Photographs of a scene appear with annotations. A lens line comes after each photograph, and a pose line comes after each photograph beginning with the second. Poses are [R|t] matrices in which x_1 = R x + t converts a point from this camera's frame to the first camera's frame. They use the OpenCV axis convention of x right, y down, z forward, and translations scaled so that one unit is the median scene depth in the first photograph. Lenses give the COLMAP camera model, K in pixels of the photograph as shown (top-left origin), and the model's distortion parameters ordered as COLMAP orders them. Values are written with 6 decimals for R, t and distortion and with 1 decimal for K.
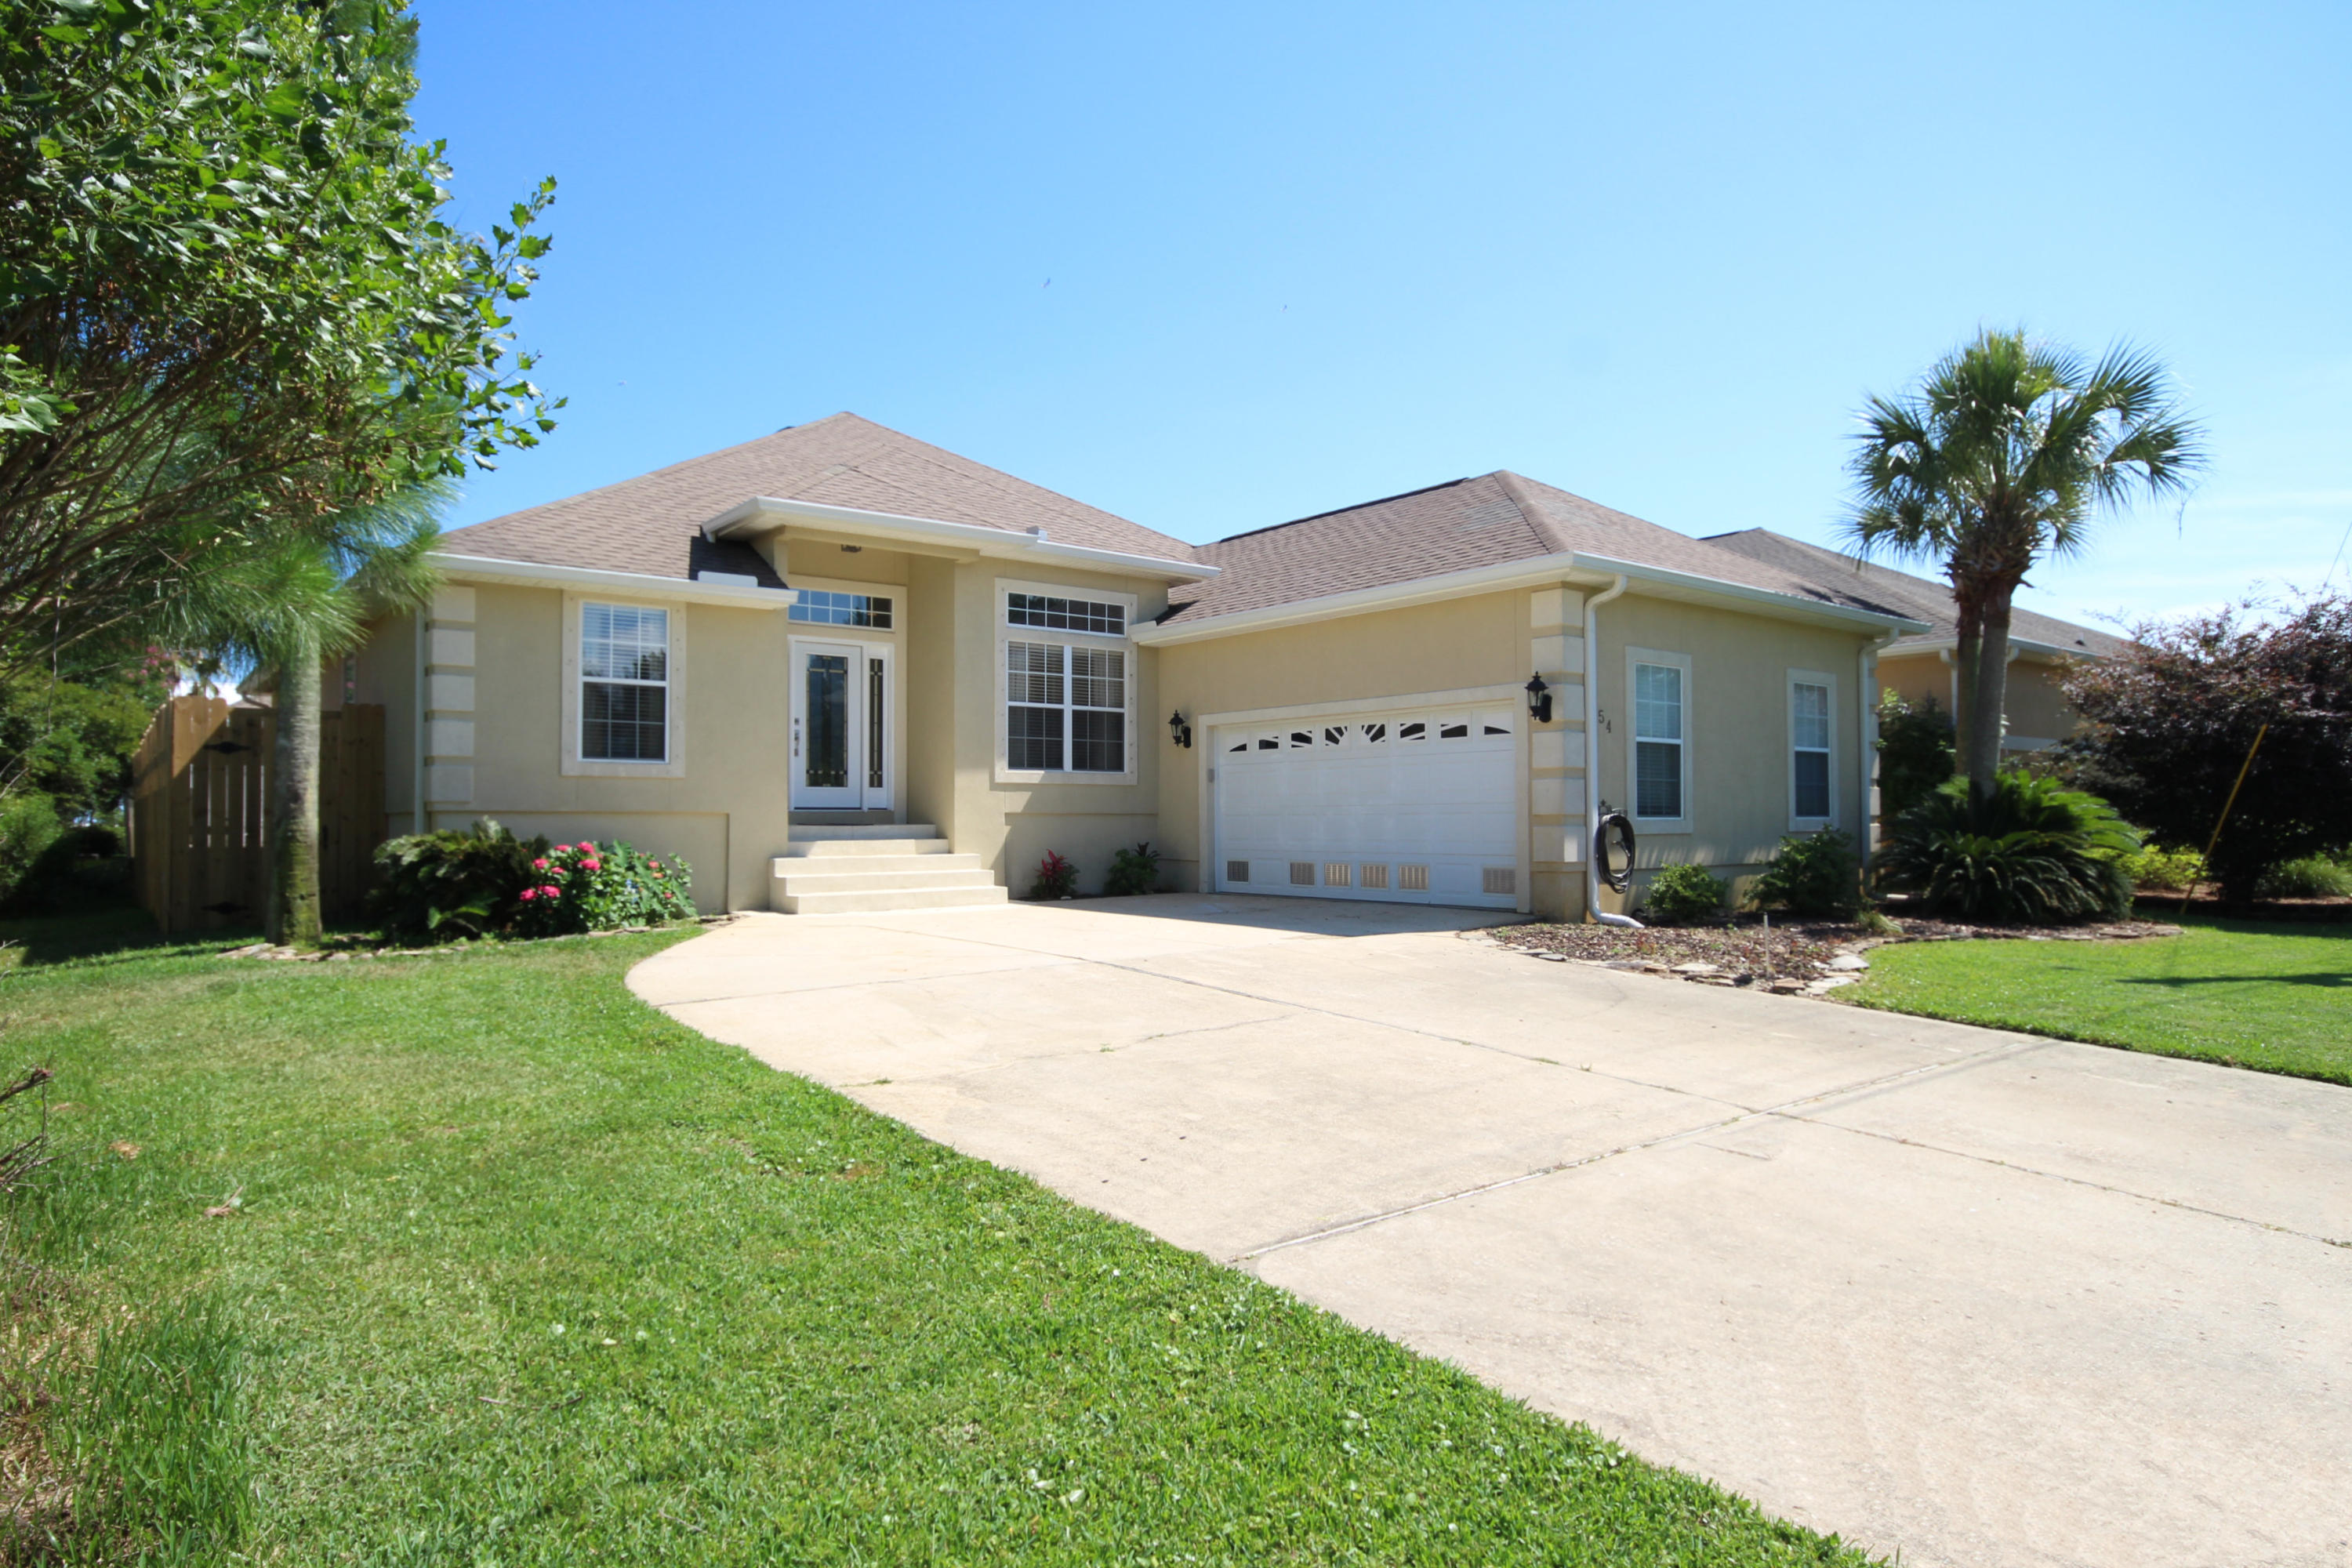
lens RADIAL K [[1385.5, 0, 1201.7], [0, 1385.5, 777.5], [0, 0, 1]] dist [0.010037, 0.002629]
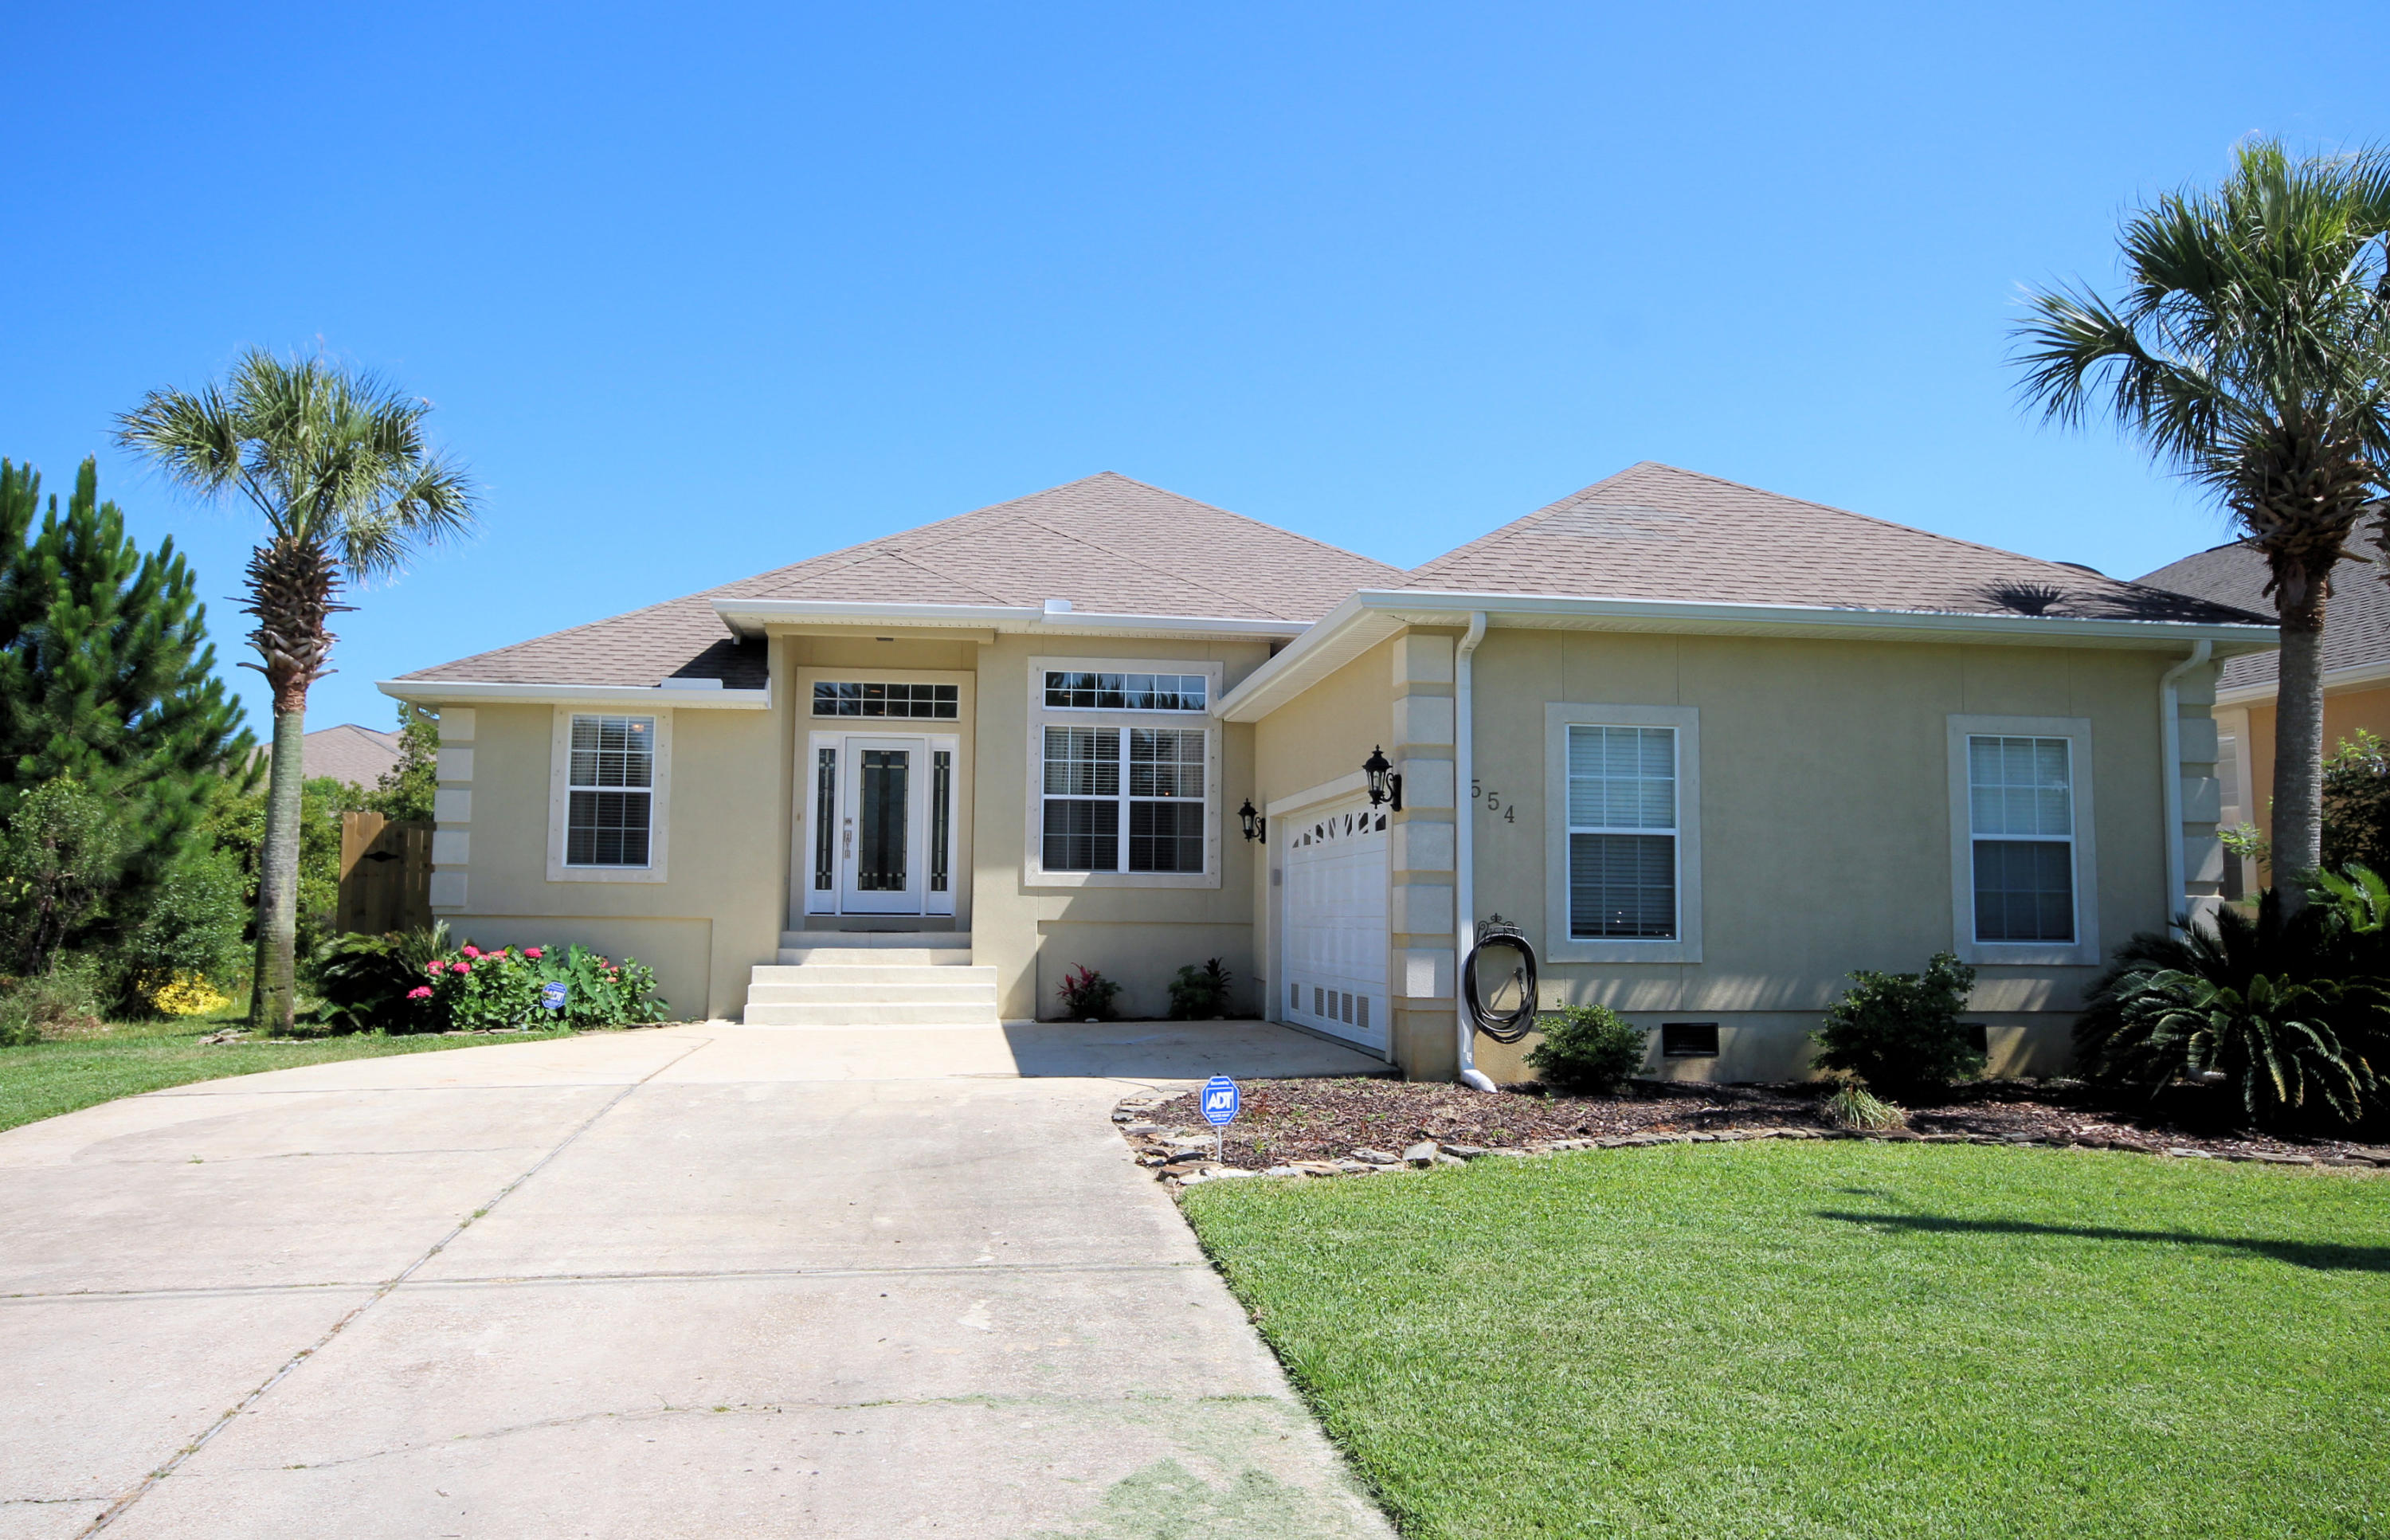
lens RADIAL K [[1724.1, 0, 1196.9], [0, 1724.1, 776.1], [0, 0, 1]] dist [0.004575, 0.030650]
pose [[0.857913, -0.031385, -0.512836, 0.520618], [0.004646, 0.998566, -0.053338, -0.007519], [0.513775, 0.043376, 0.856828, 0.109630]]
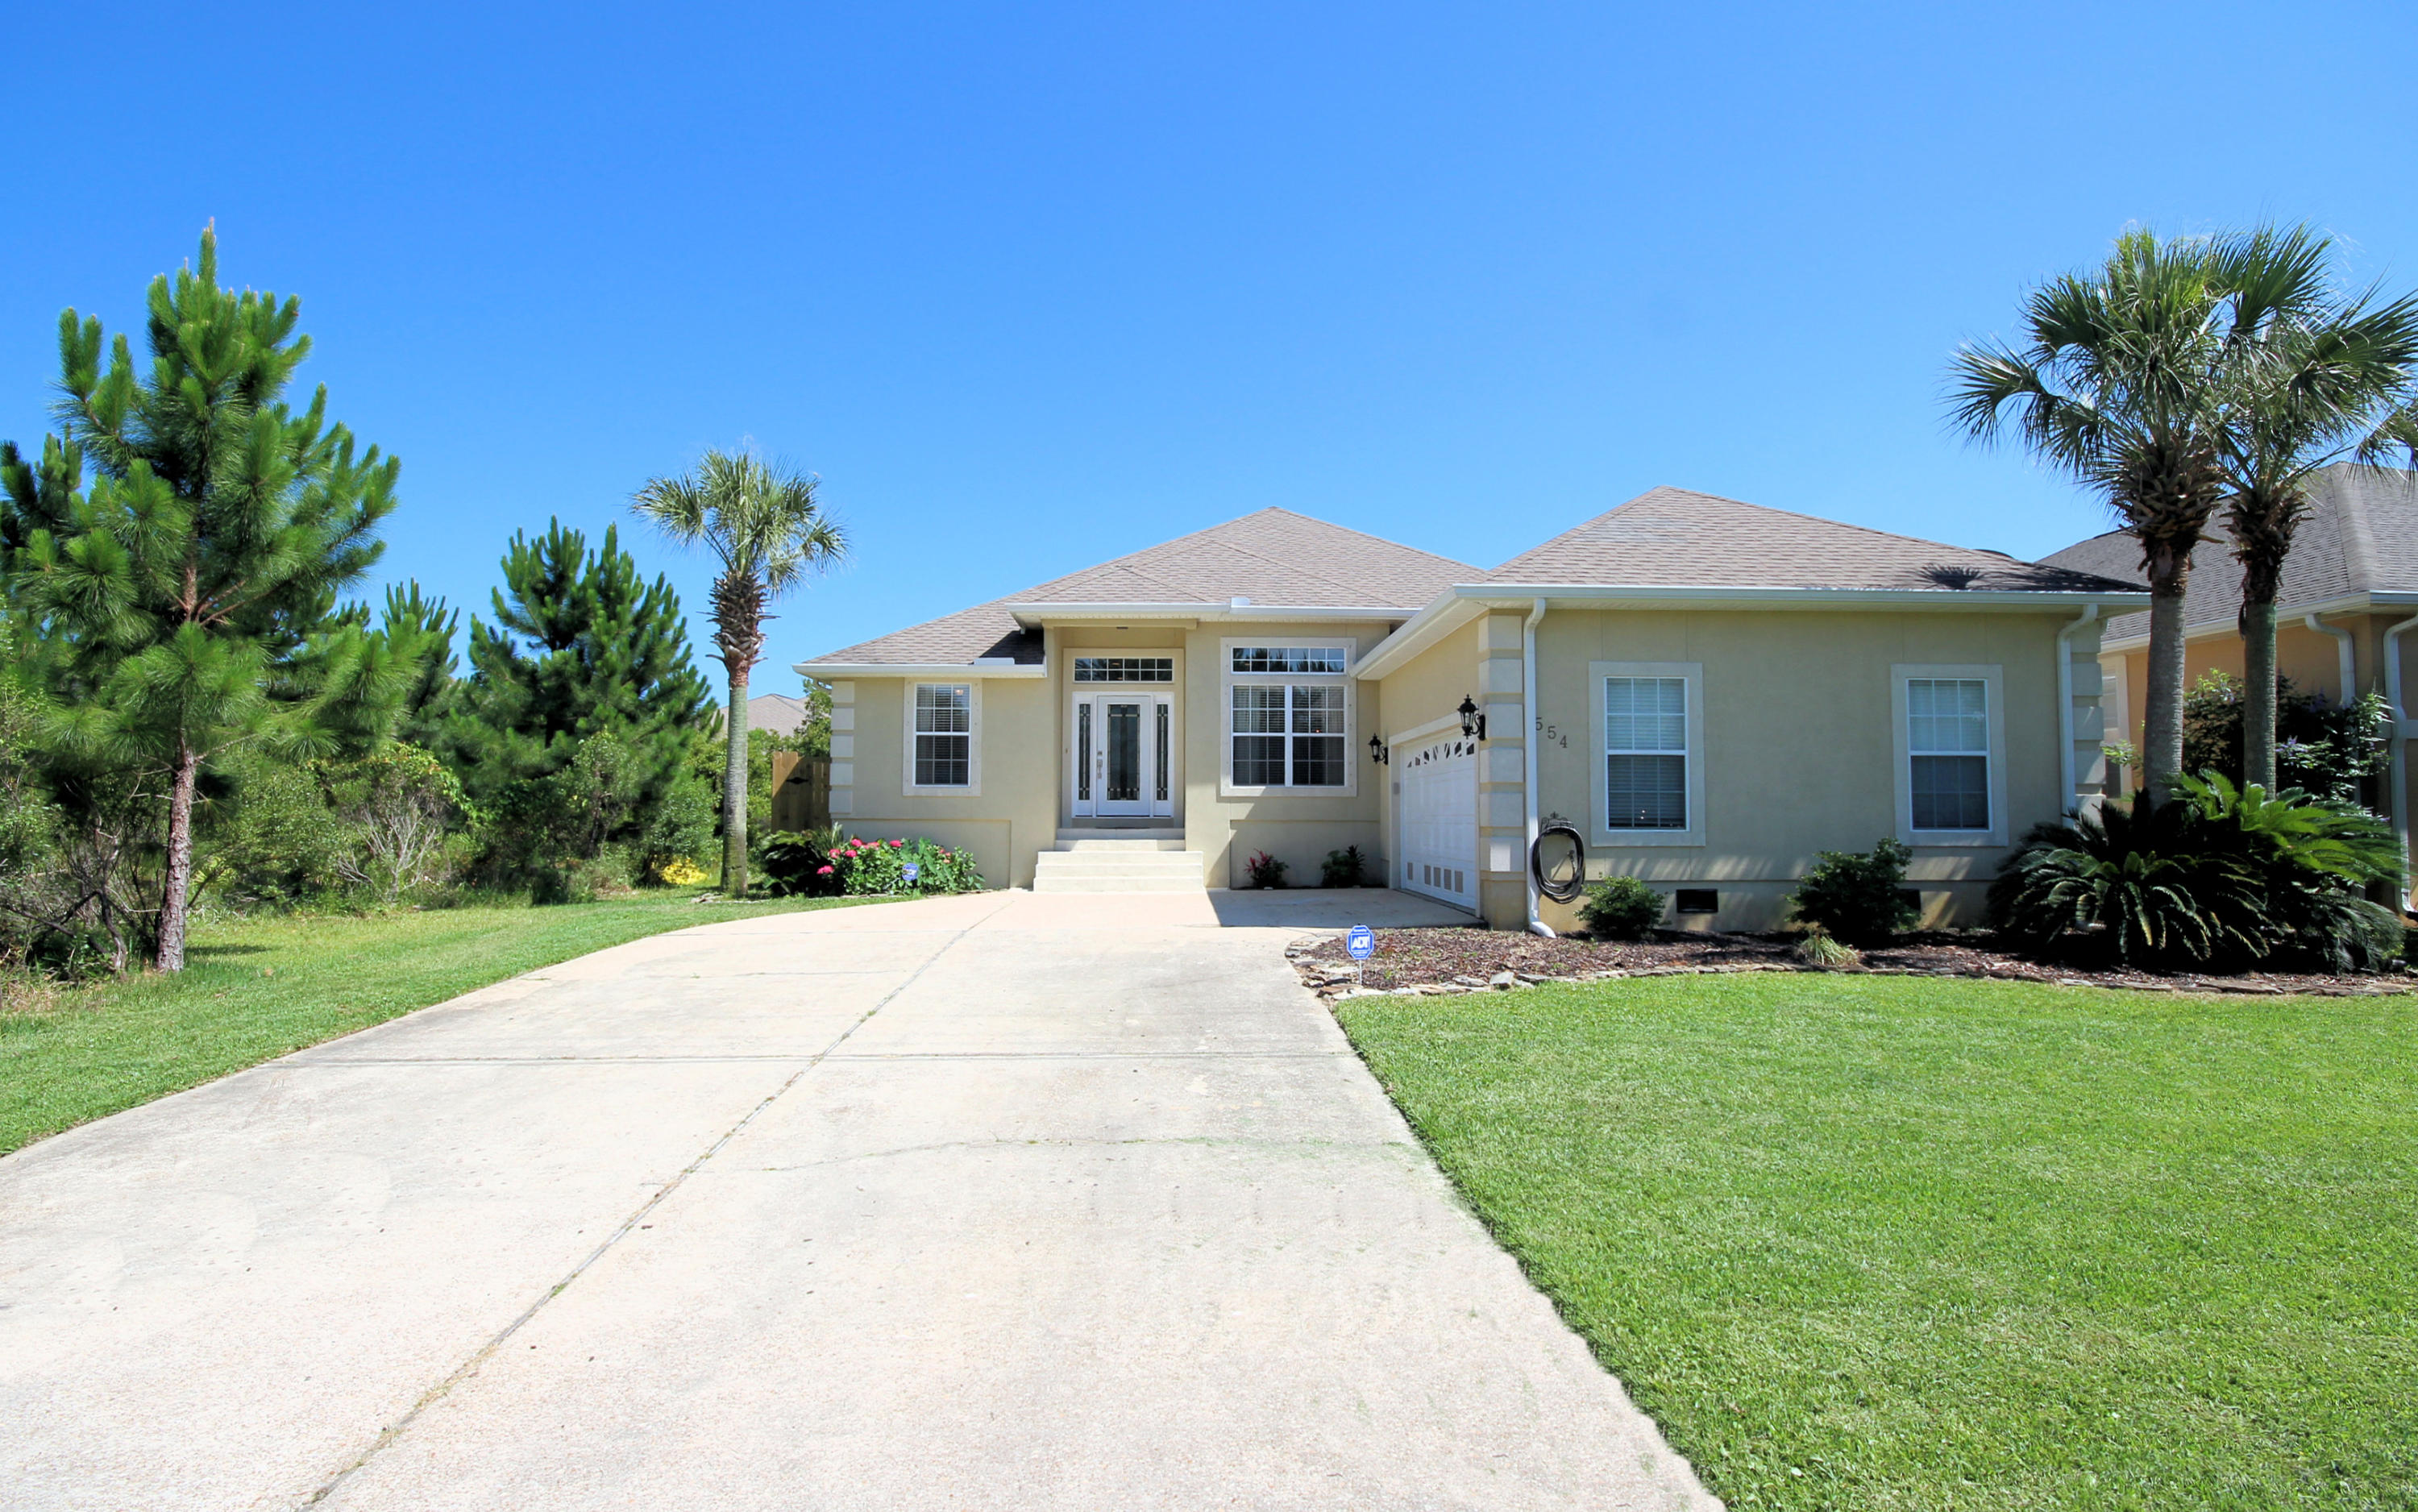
lens RADIAL K [[1199.5, 0, 1204.0], [0, 1199.5, 760.5], [0, 0, 1]] dist [-0.000562, 0.001234]
pose [[0.795818, -0.024972, -0.605020, 0.520980], [0.015546, 0.999663, -0.020812, -0.006841], [0.605336, 0.007157, 0.795938, 0.104729]]
